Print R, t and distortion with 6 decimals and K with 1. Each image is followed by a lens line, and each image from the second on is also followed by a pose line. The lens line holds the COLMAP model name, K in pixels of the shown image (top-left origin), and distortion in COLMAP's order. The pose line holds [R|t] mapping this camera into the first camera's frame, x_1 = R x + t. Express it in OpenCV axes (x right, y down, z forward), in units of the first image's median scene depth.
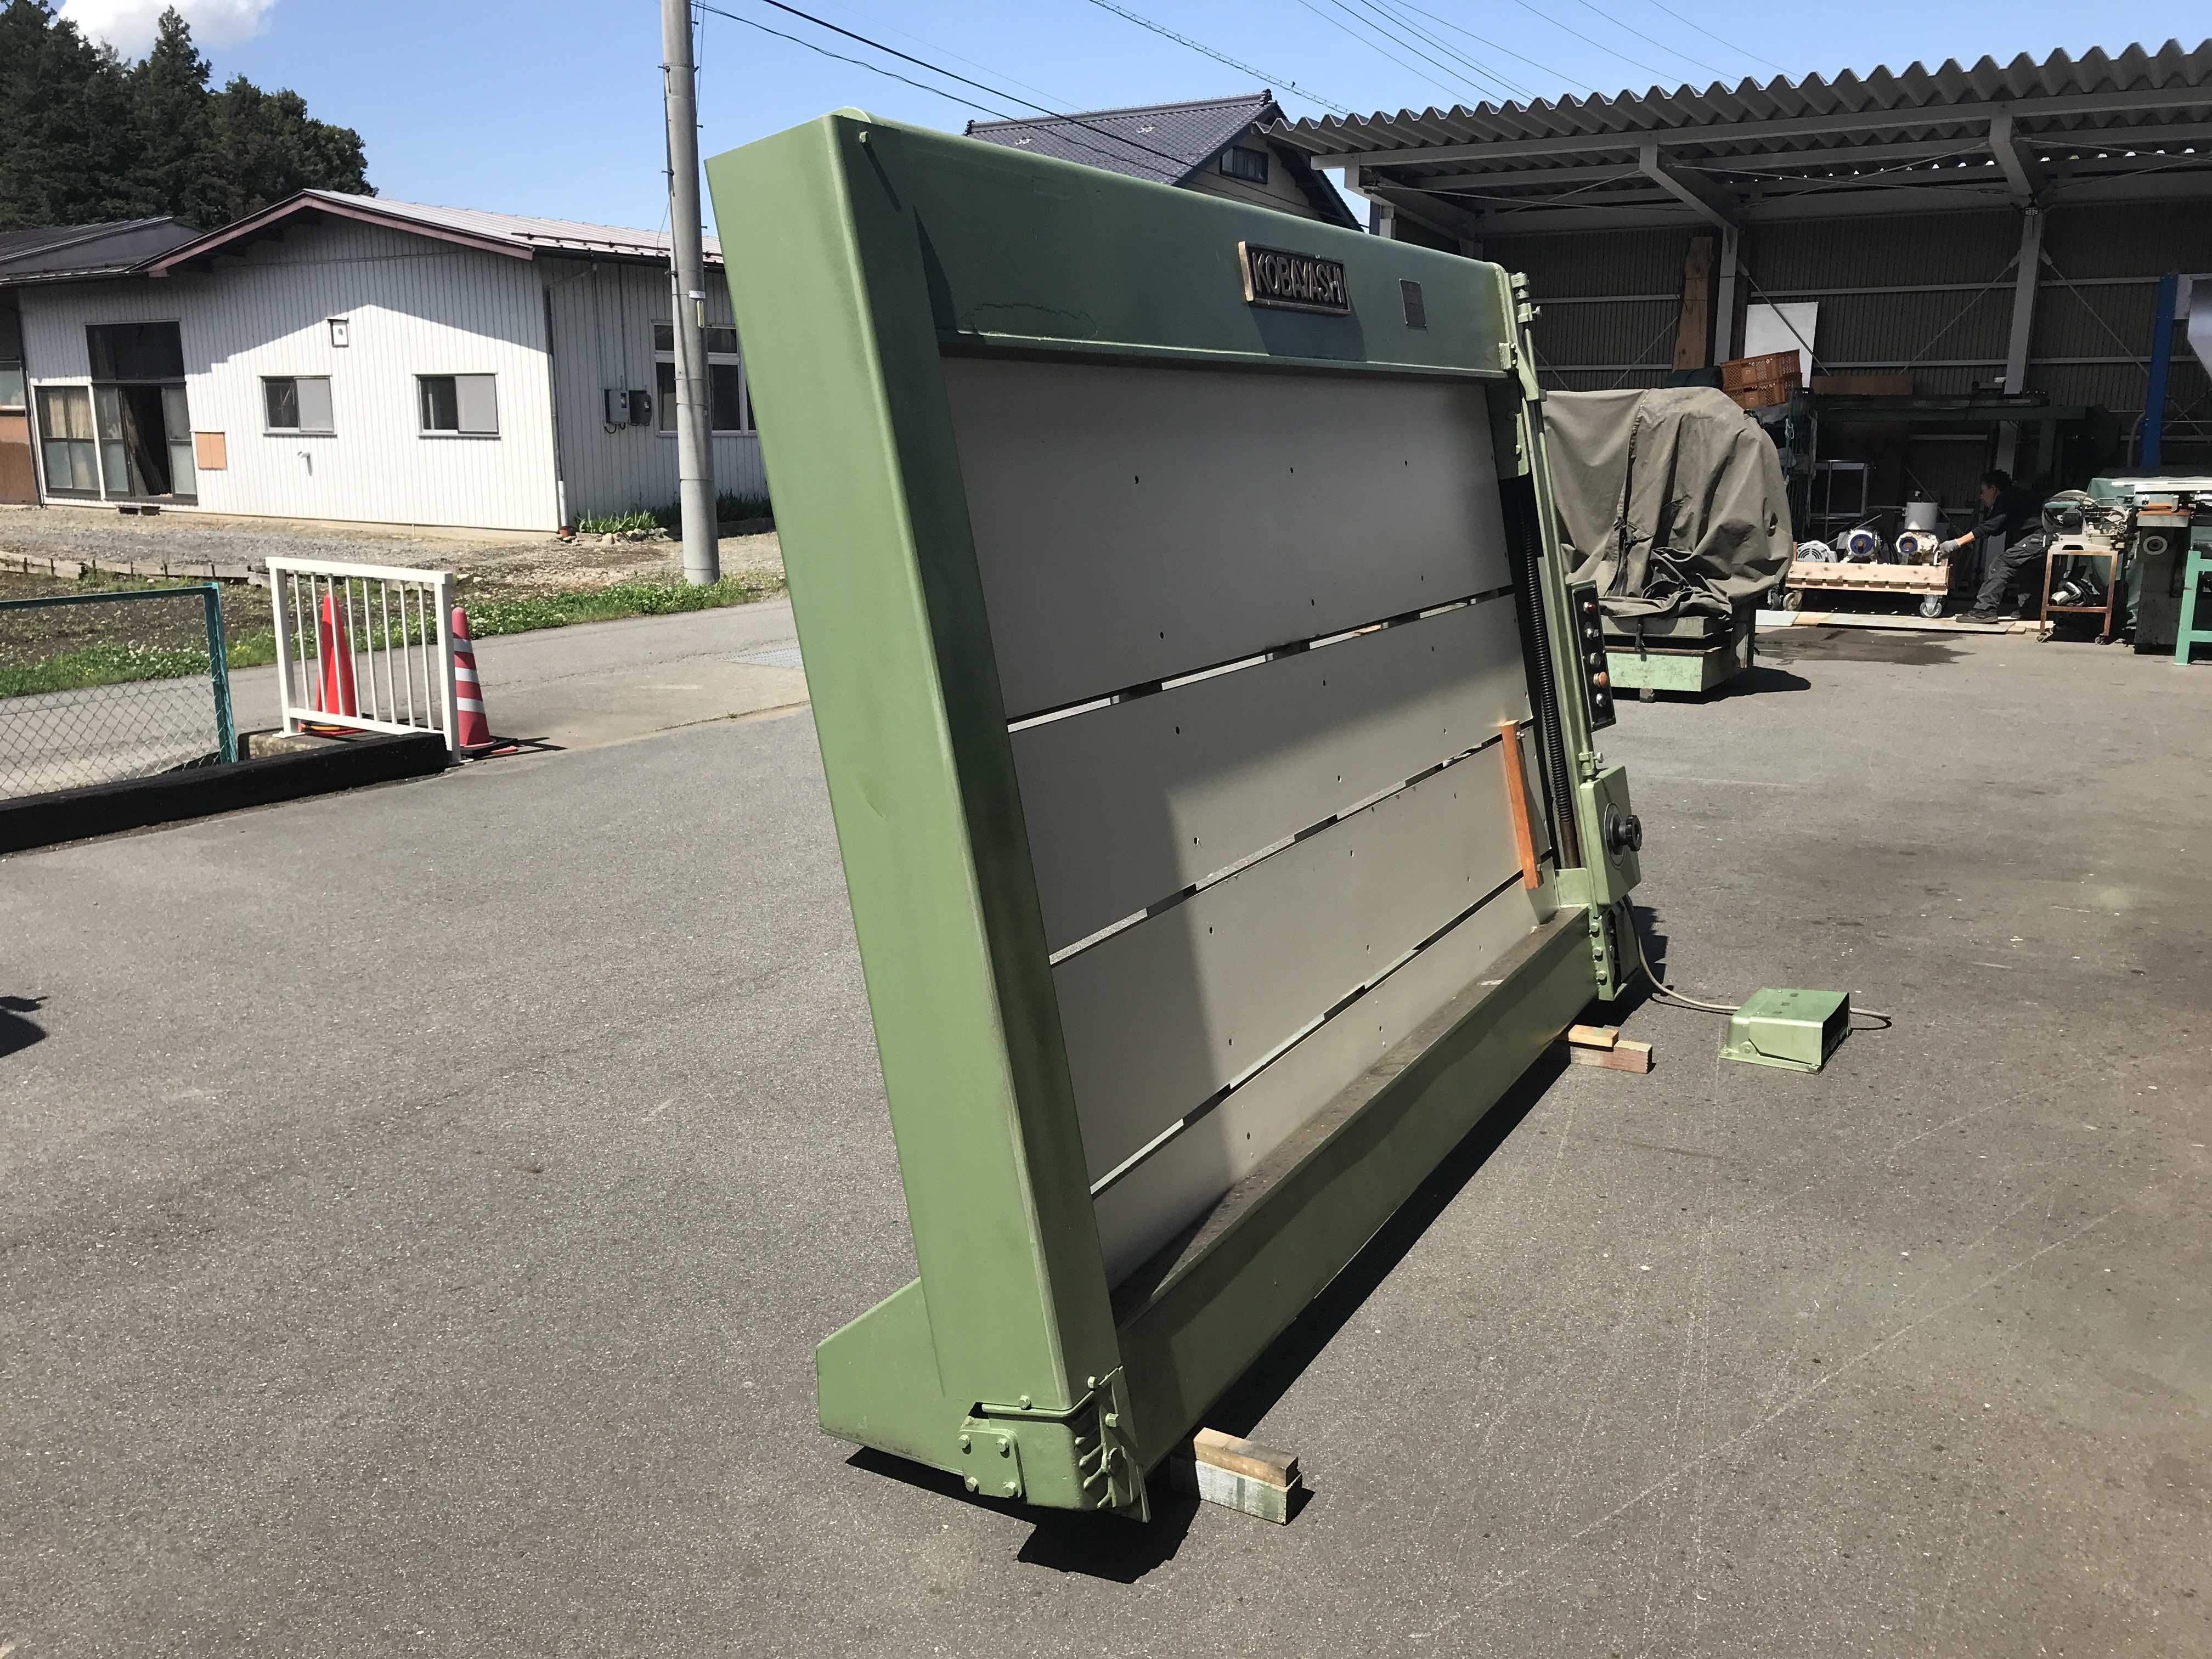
lens RADIAL K [[1779.7, 0, 1097.1], [0, 1779.7, 820.3], [0, 0, 1]] dist [0.032760, -0.021915]
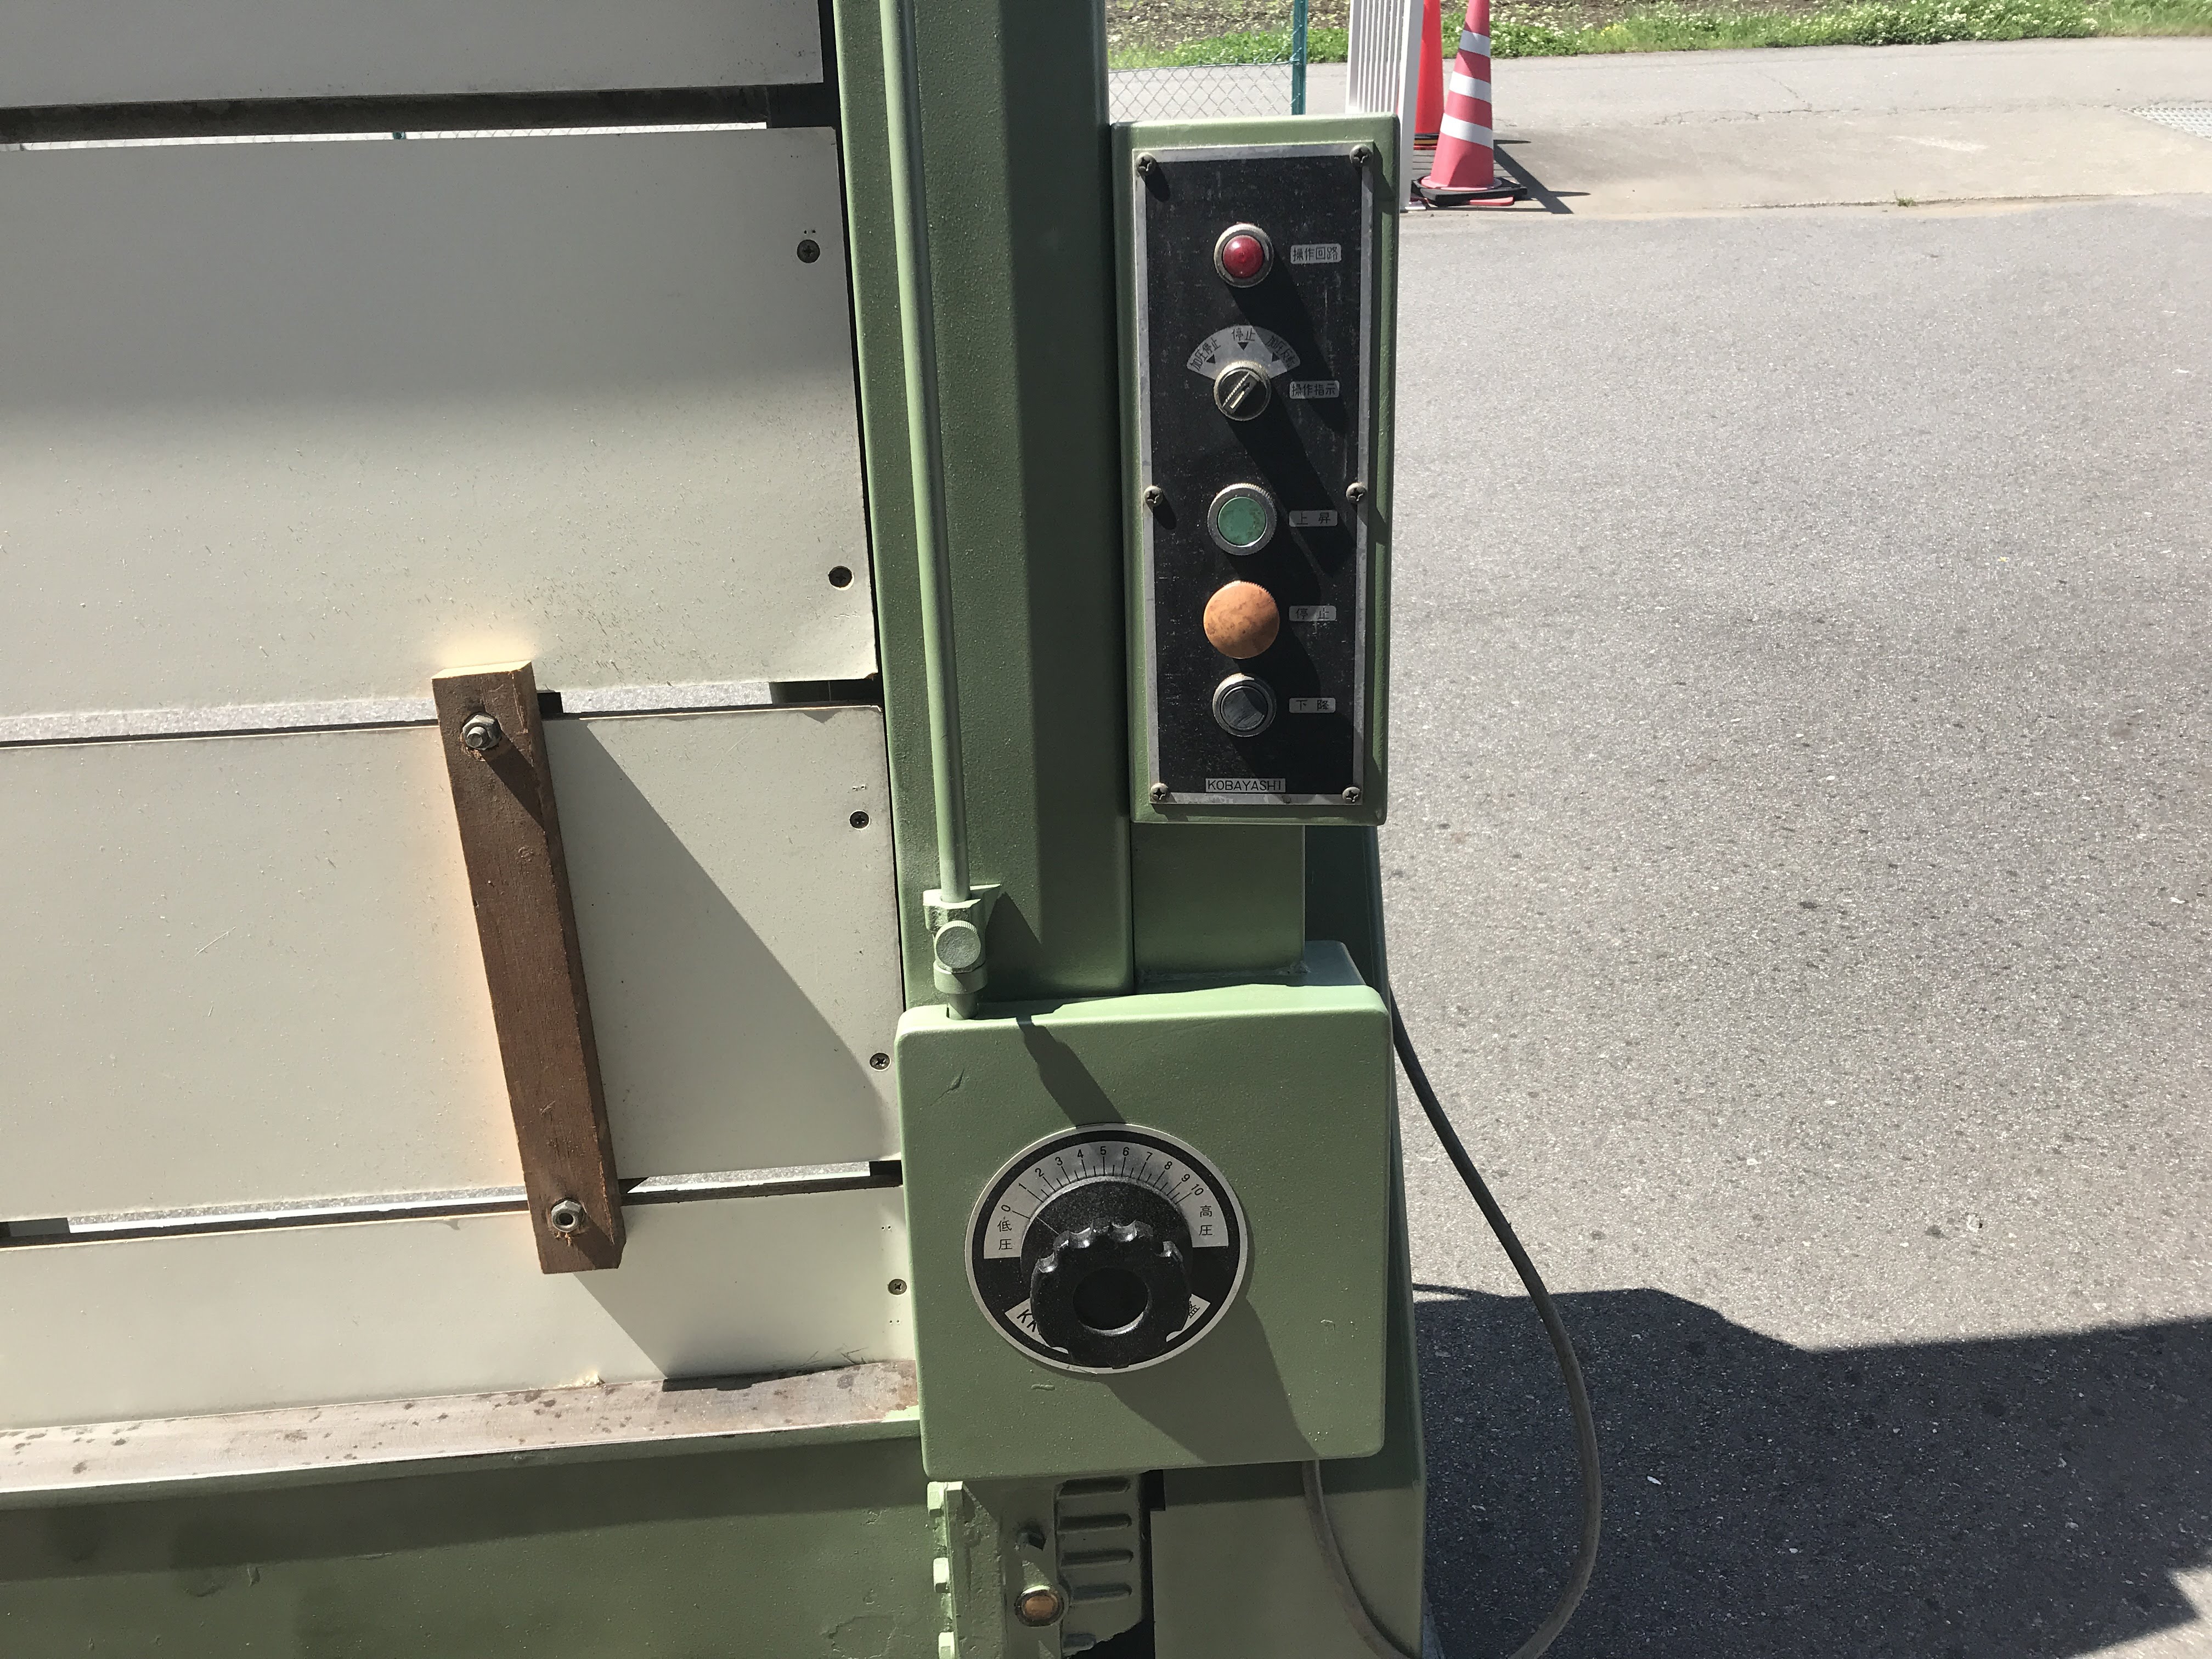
lens RADIAL K [[1779.7, 0, 1098.3], [0, 1779.7, 818.1], [0, 0, 1]] dist [0.032760, -0.021915]
pose [[0.561221, 0.408297, -0.719948, 0.076459], [-0.165447, 0.907639, 0.385770, -0.023863], [0.810961, -0.097389, 0.576938, 0.150247]]
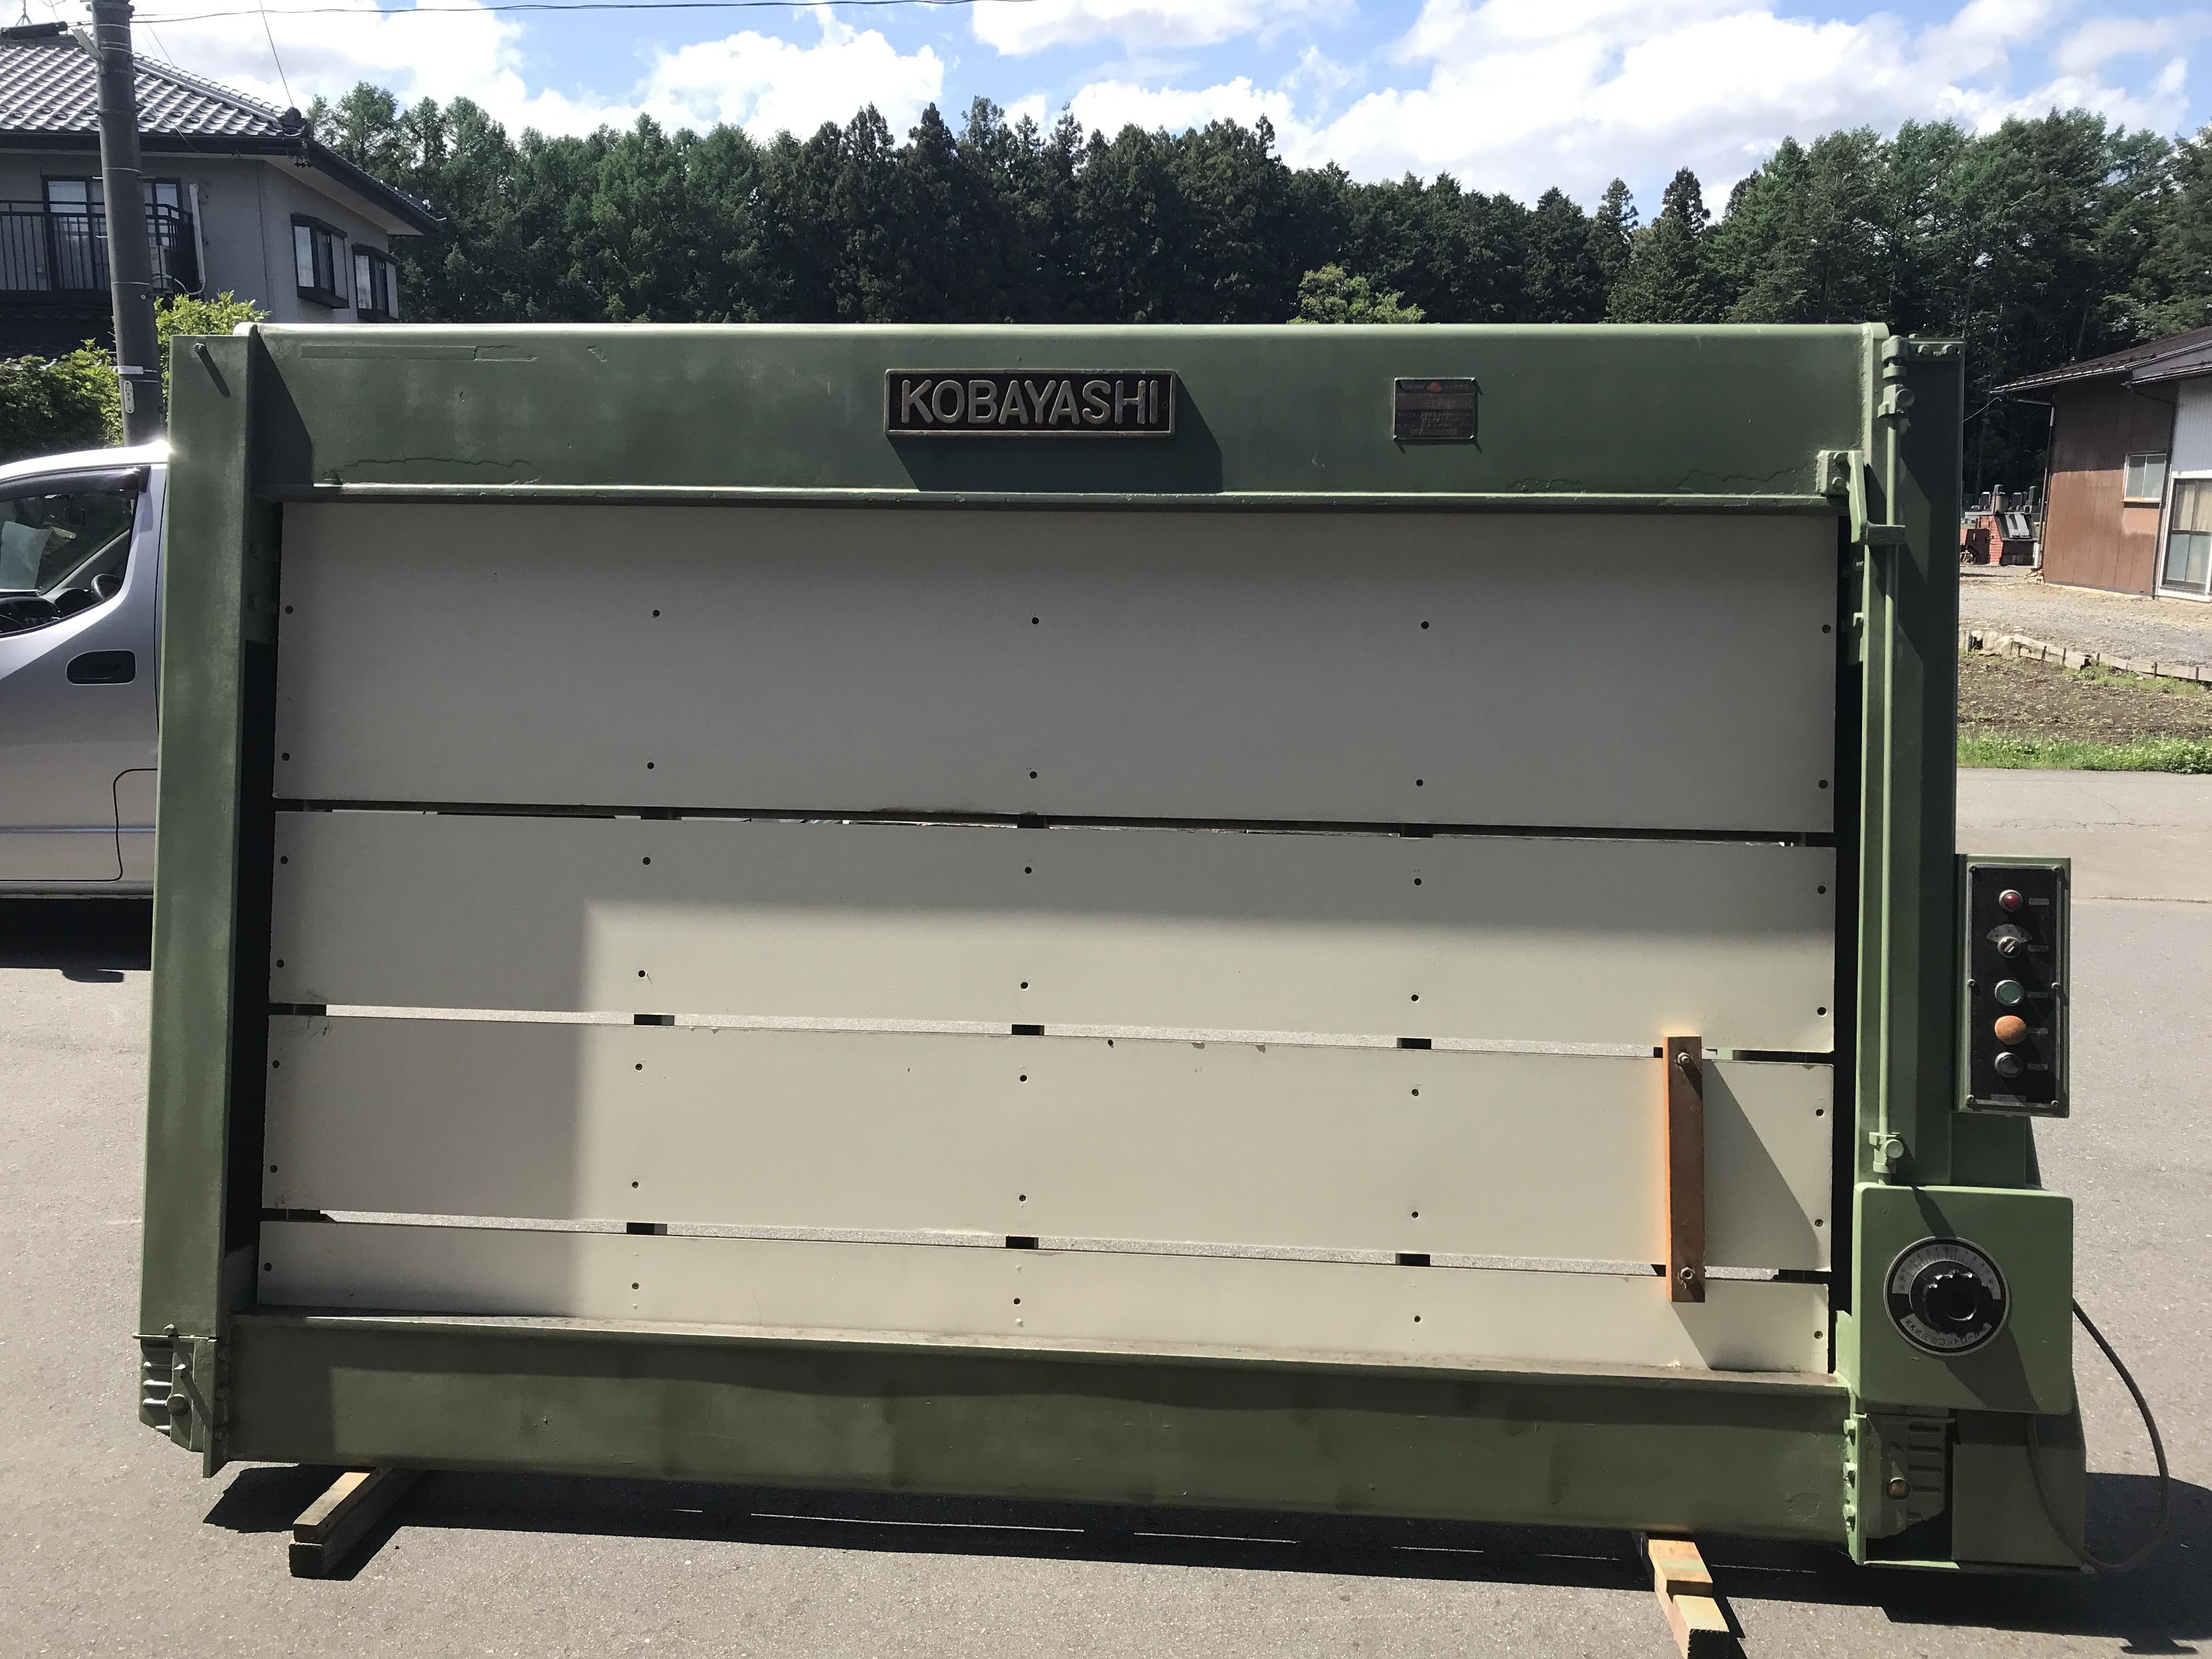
lens RADIAL K [[1779.7, 0, 1104.1], [0, 1779.7, 831.6], [0, 0, 1]] dist [0.032760, -0.021915]
pose [[0.421420, 0.169795, -0.890828, 0.115012], [-0.206115, 0.974541, 0.088245, -0.022968], [0.883132, 0.146425, 0.445688, 0.084579]]
